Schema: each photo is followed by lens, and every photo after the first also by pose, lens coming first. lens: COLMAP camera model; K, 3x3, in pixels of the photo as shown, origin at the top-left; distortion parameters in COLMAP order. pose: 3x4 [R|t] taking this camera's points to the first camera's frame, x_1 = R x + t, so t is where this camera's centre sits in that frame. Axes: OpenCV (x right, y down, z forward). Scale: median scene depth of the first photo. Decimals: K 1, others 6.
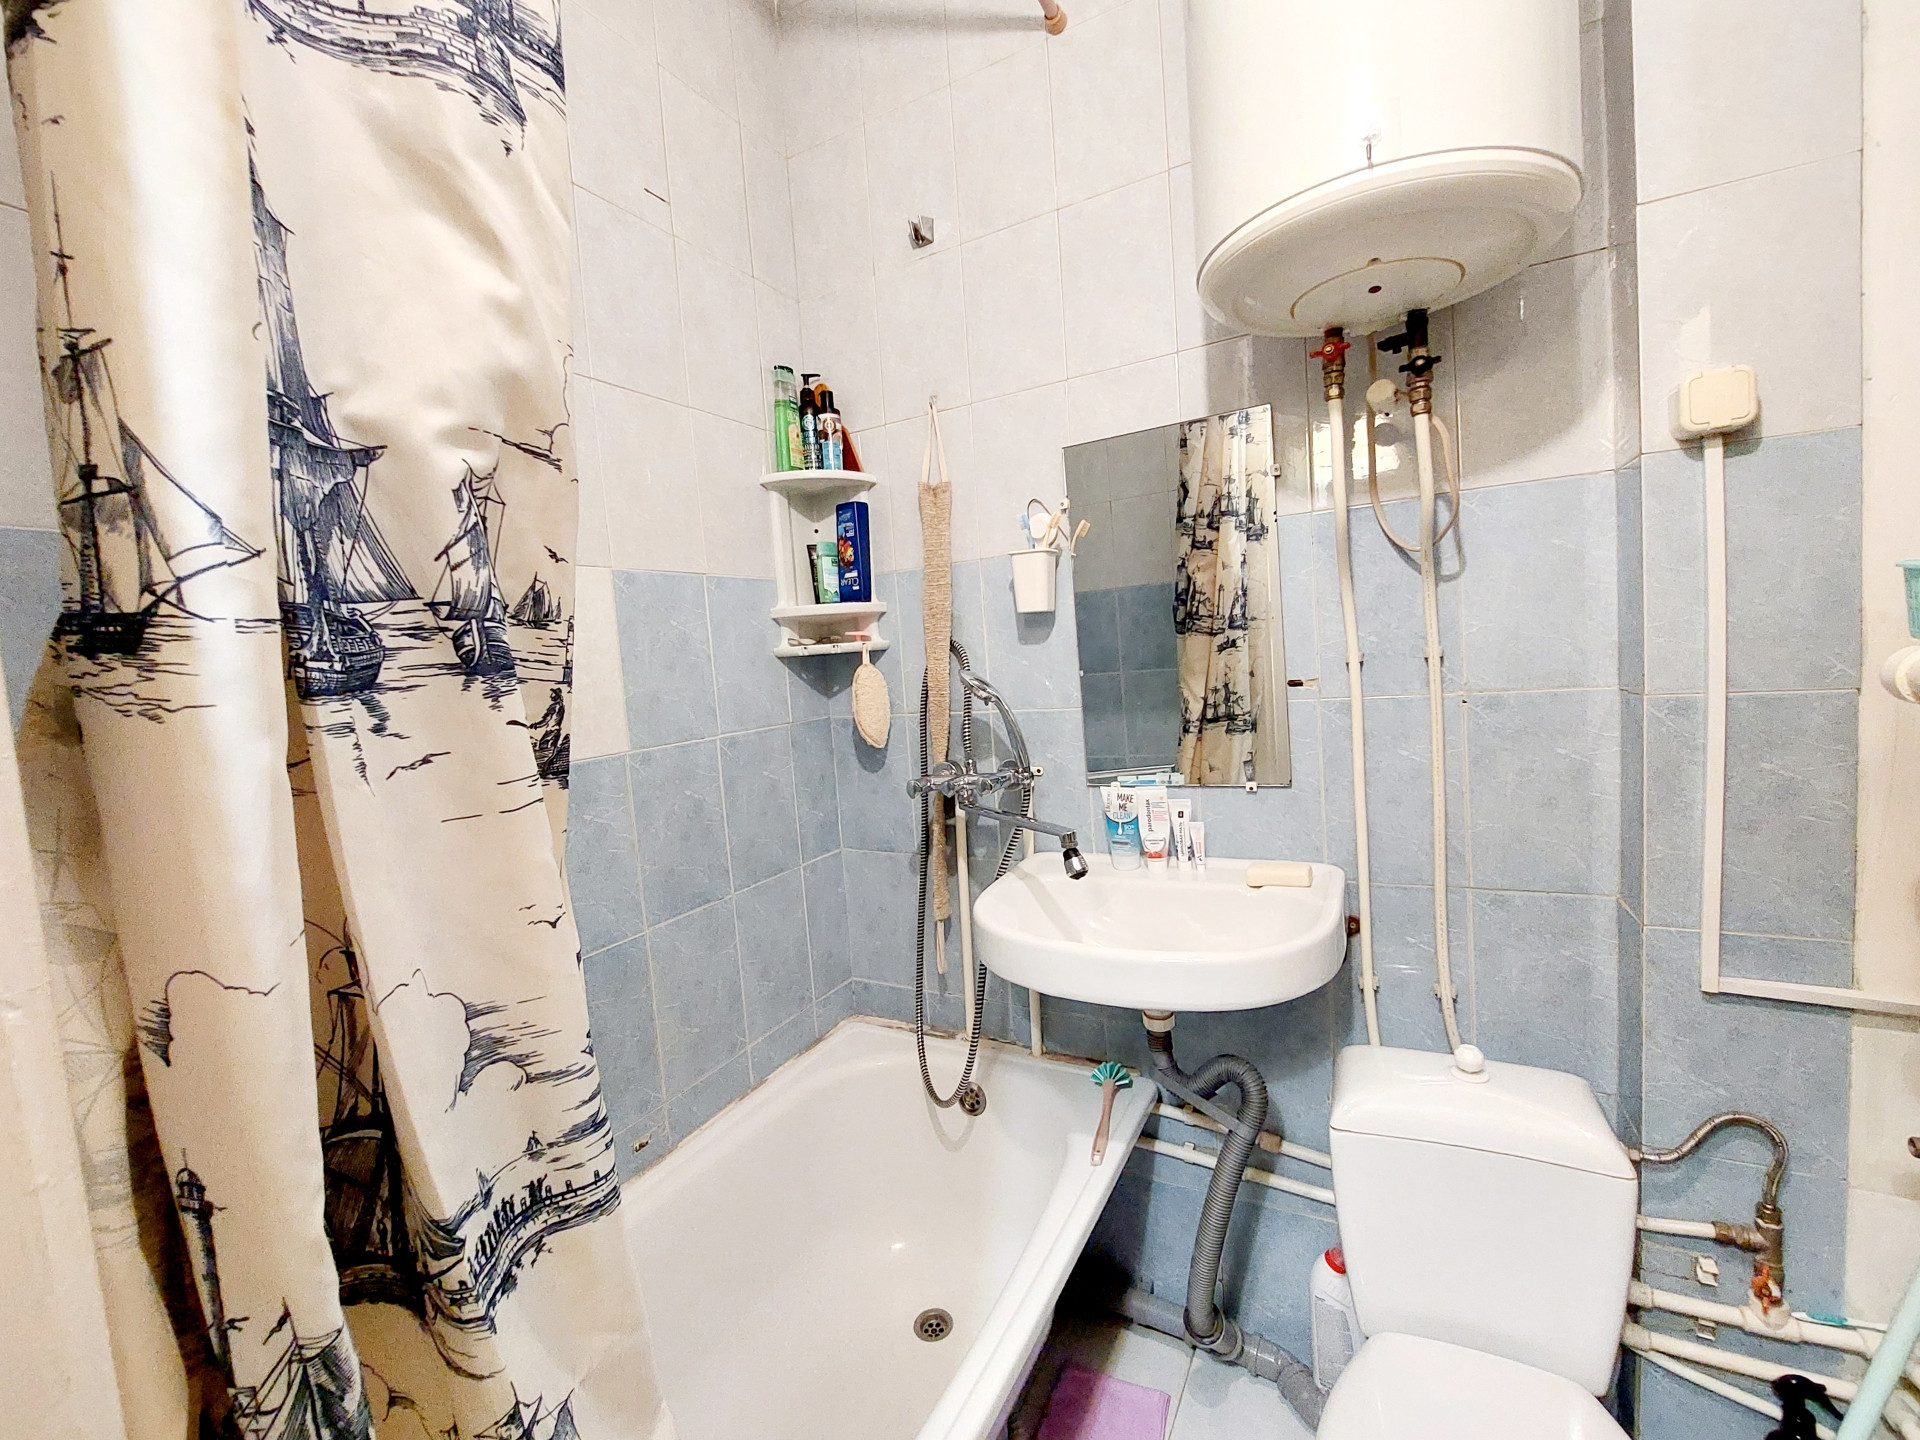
lens RADIAL K [[782.3, 0, 957.2], [0, 782.3, 710.8], [0, 0, 1]] dist [-0.005486, -0.005820]
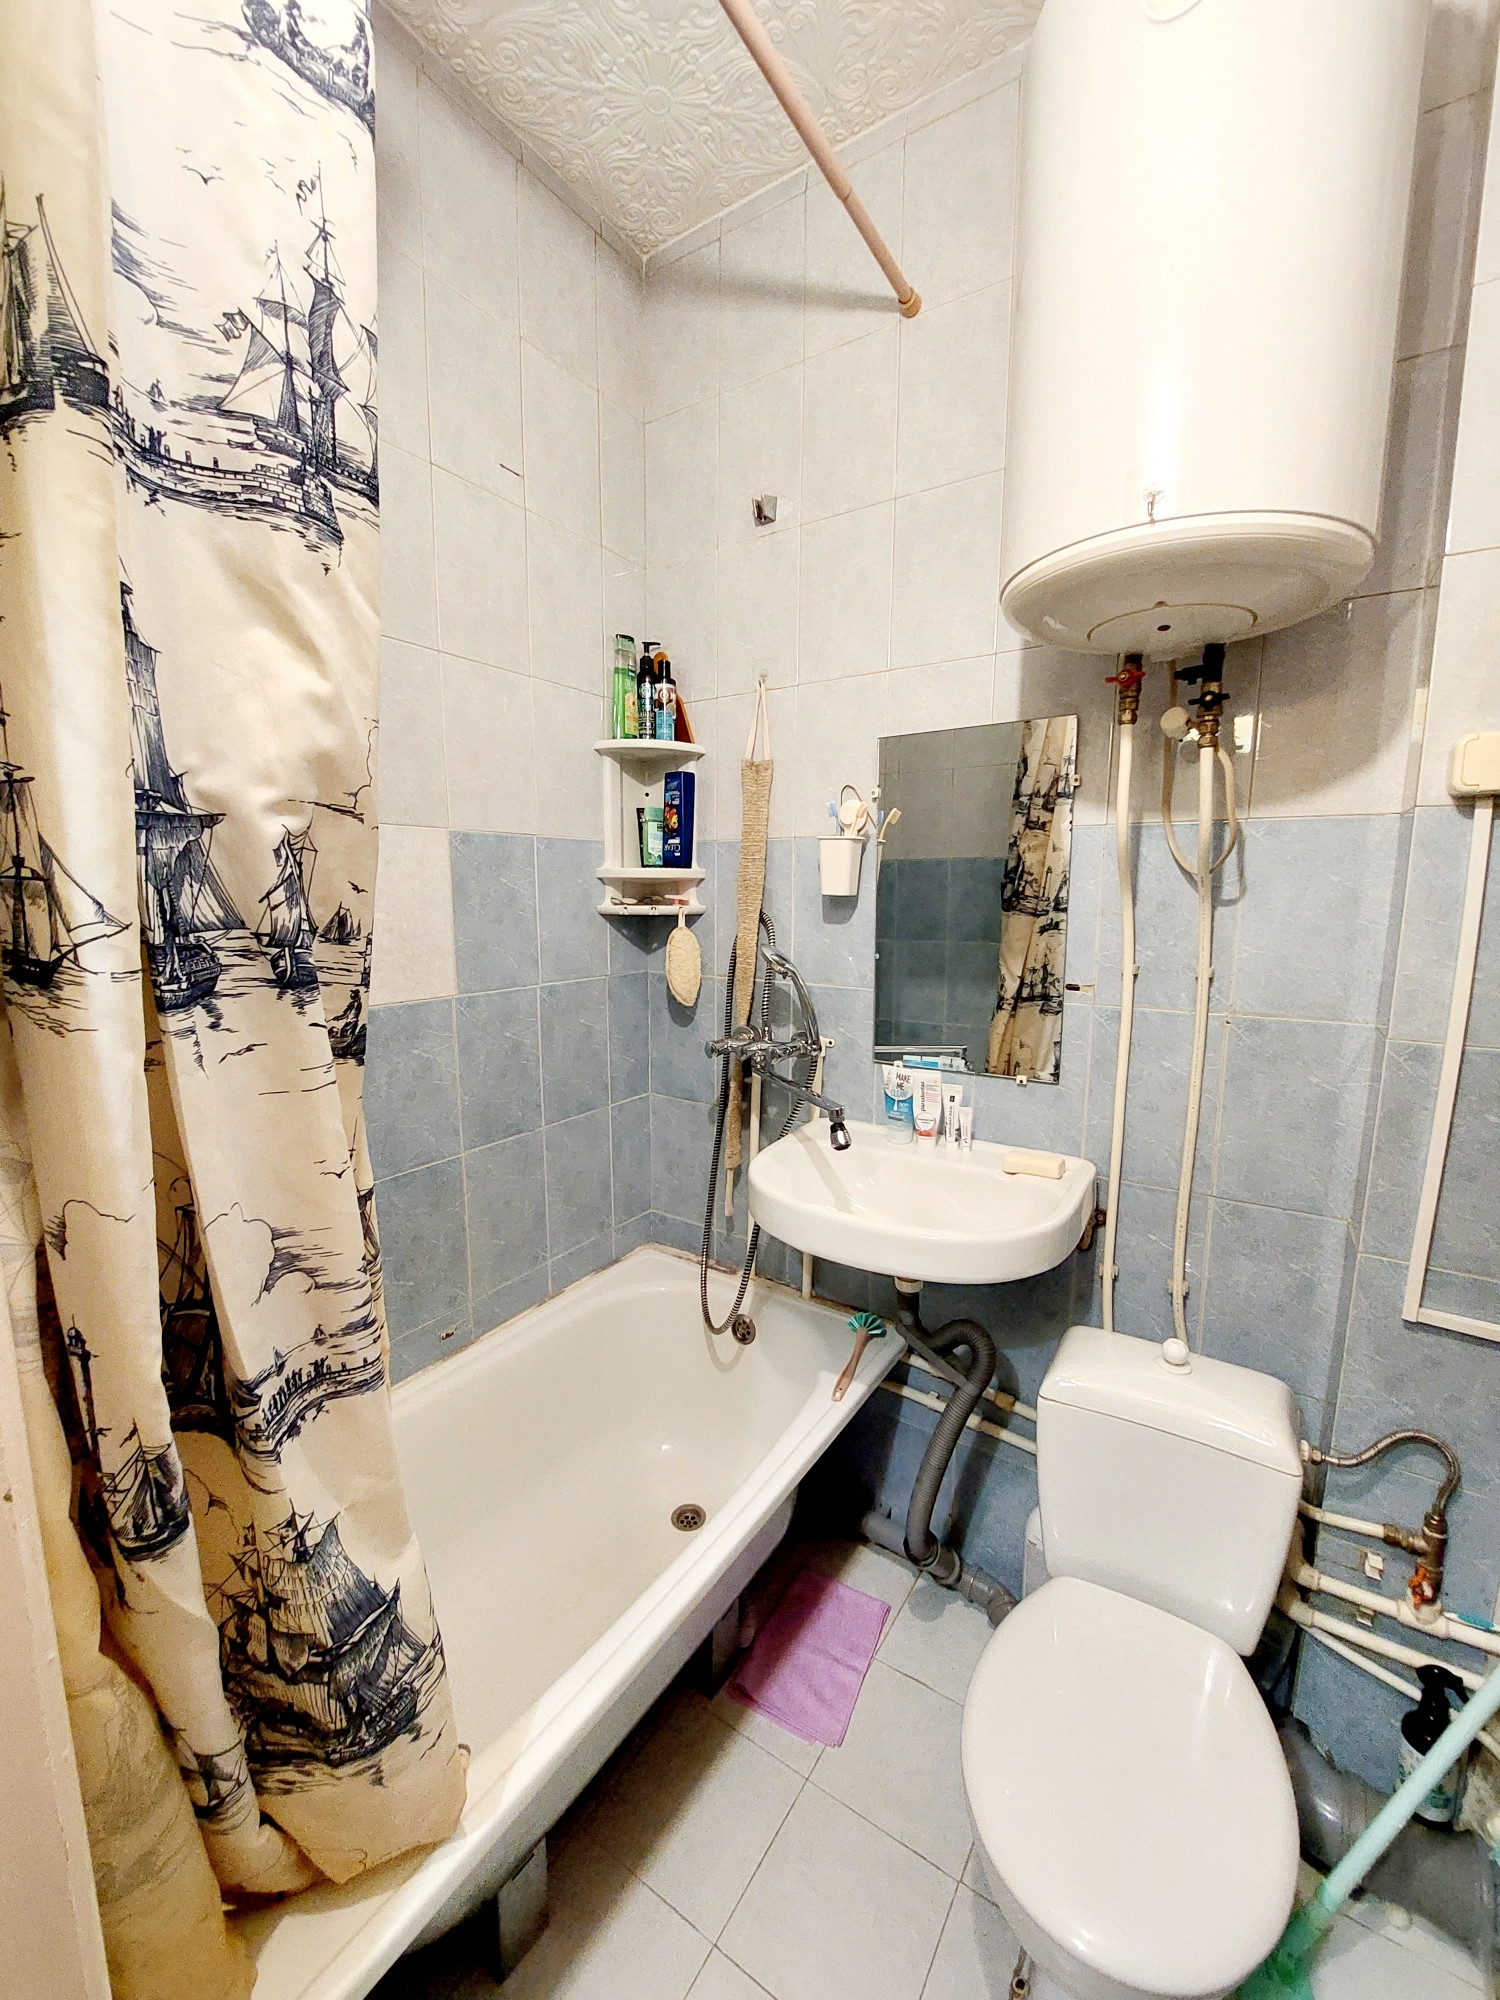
lens RADIAL K [[789.1, 0, 758.8], [0, 789.1, 1001.9], [0, 0, 1]] dist [0.002196, -0.012341]
pose [[0.993537, 0.089715, -0.069535, 0.104810], [-0.084115, 0.993267, 0.079659, -0.075940], [0.076214, -0.073295, 0.994394, -0.103786]]
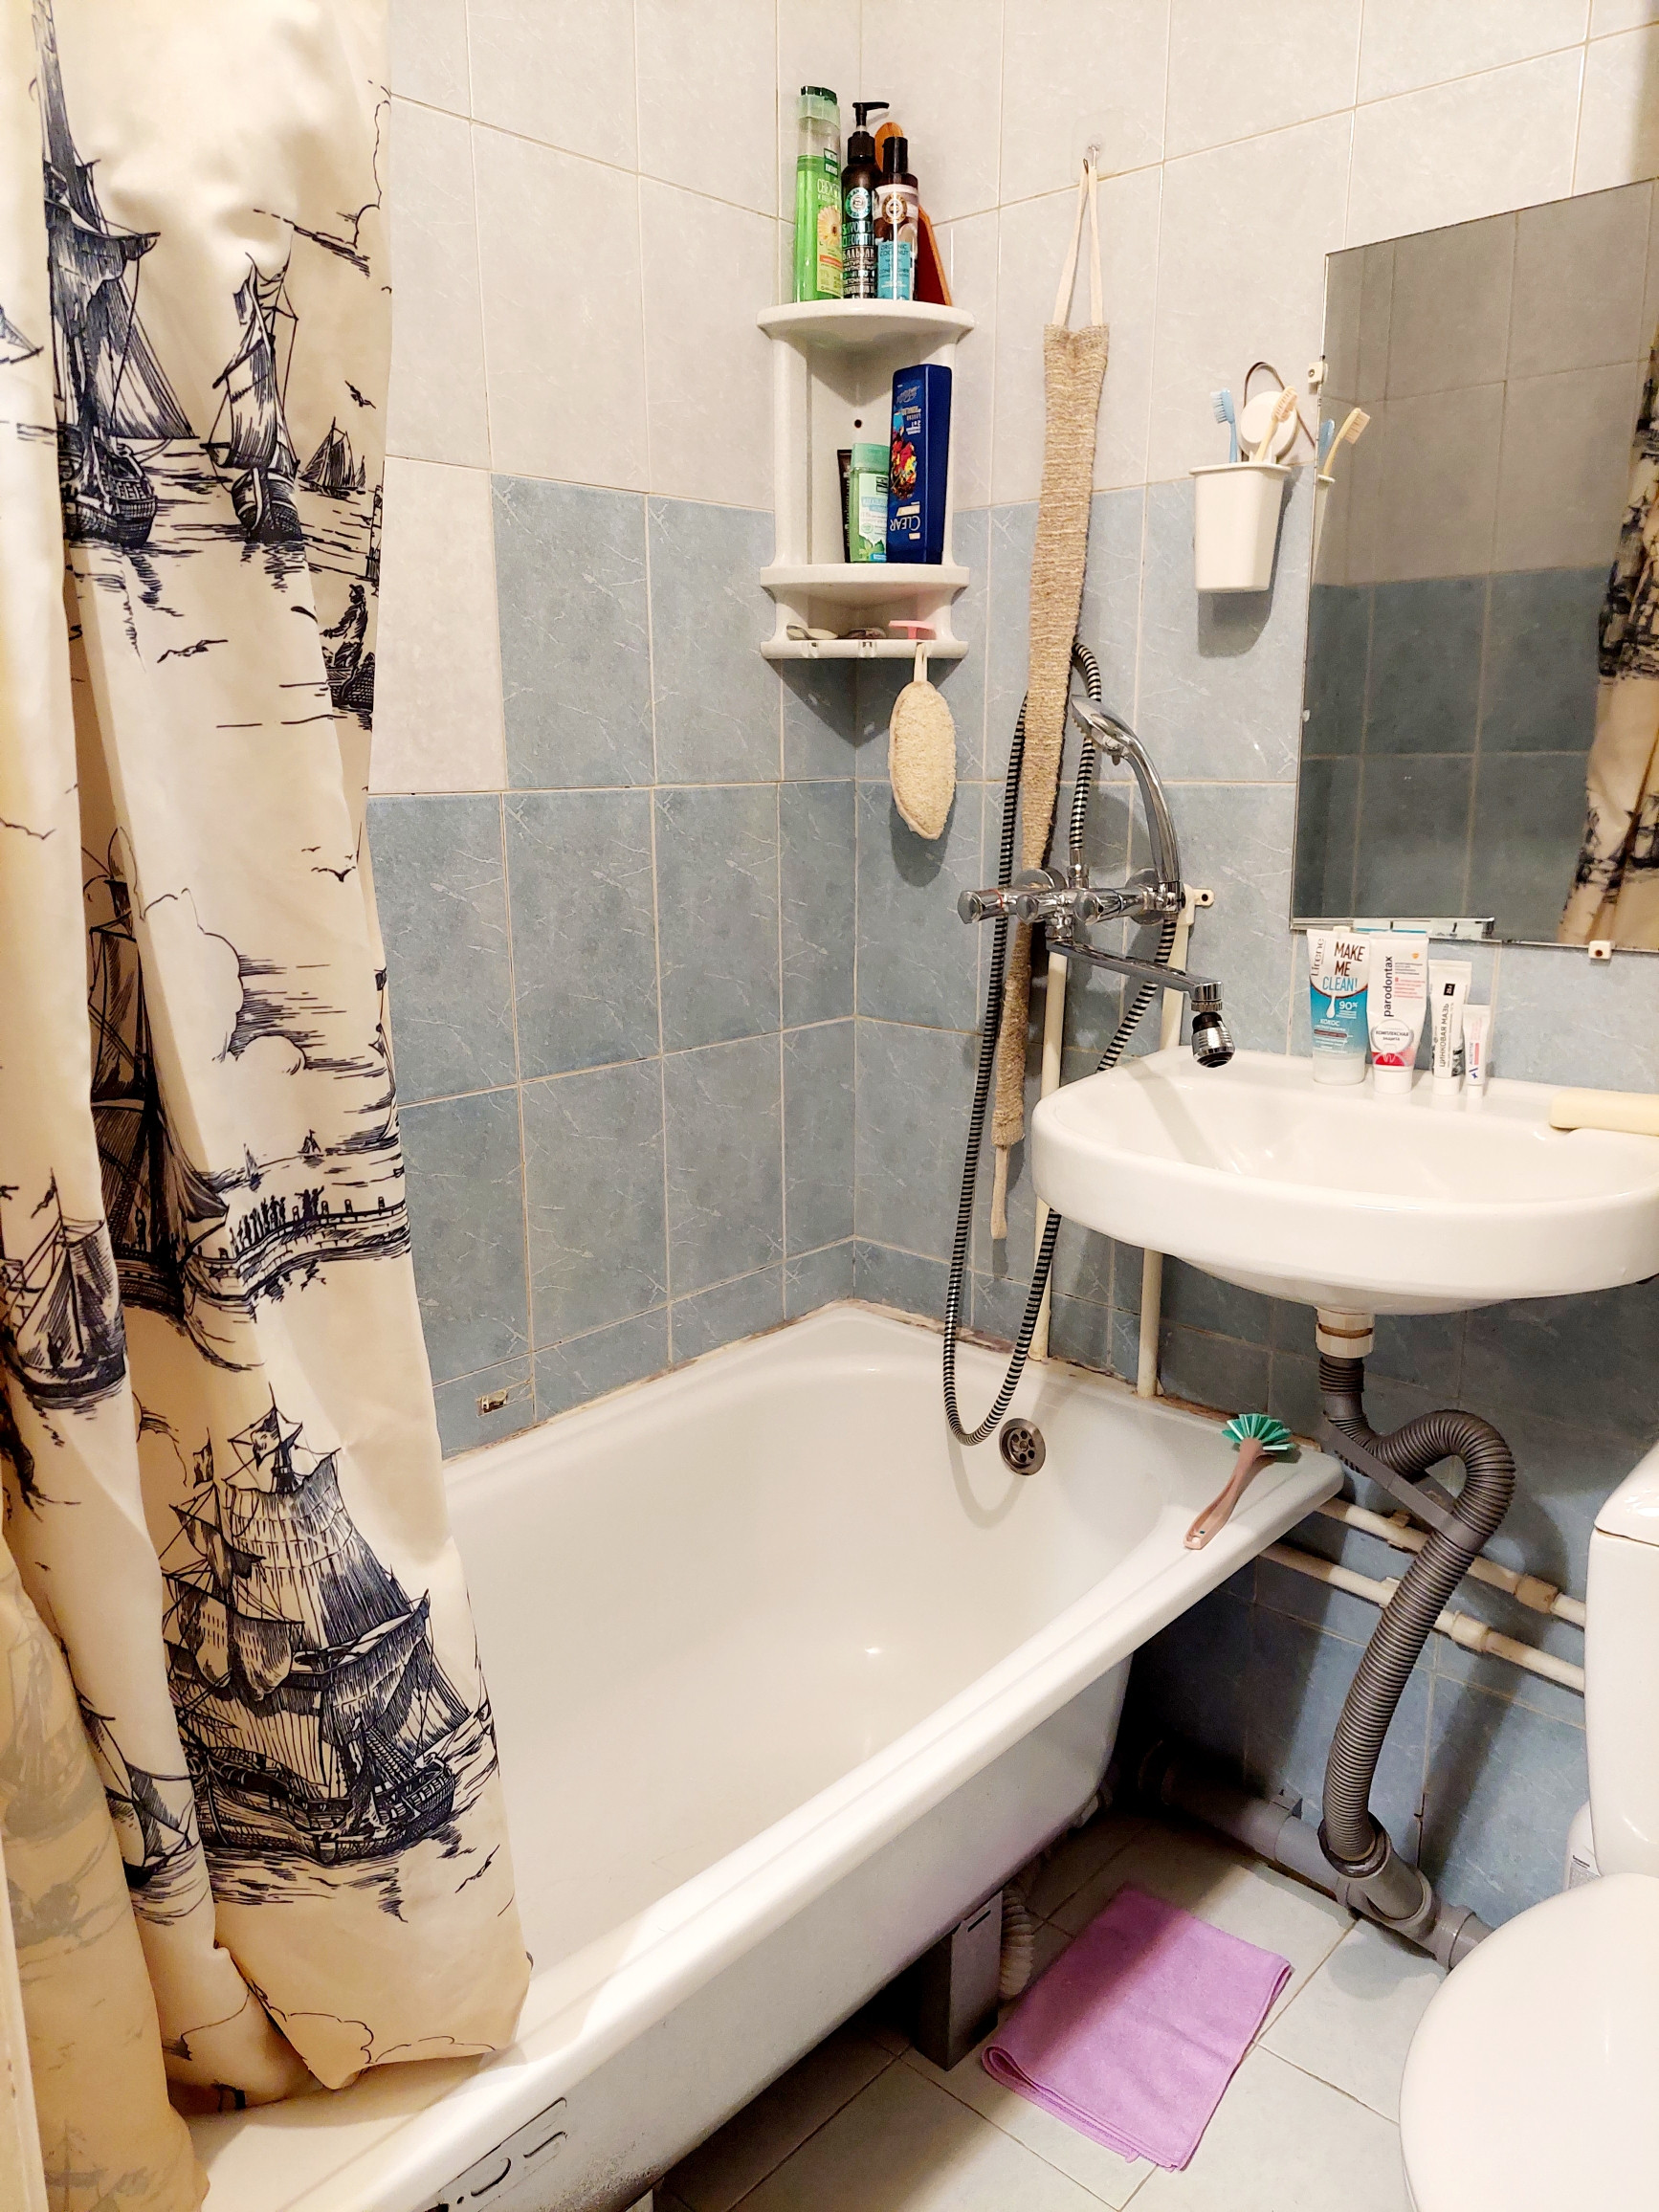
lens RADIAL K [[1586.0, 0, 829.5], [0, 1586.0, 1106.0], [0, 0, 1]] dist [0.088680, -0.107307]
pose [[0.968678, 0.118627, -0.218152, 0.150282], [-0.083090, 0.982715, 0.165433, 0.078246], [0.234006, -0.142125, 0.961791, -0.211312]]
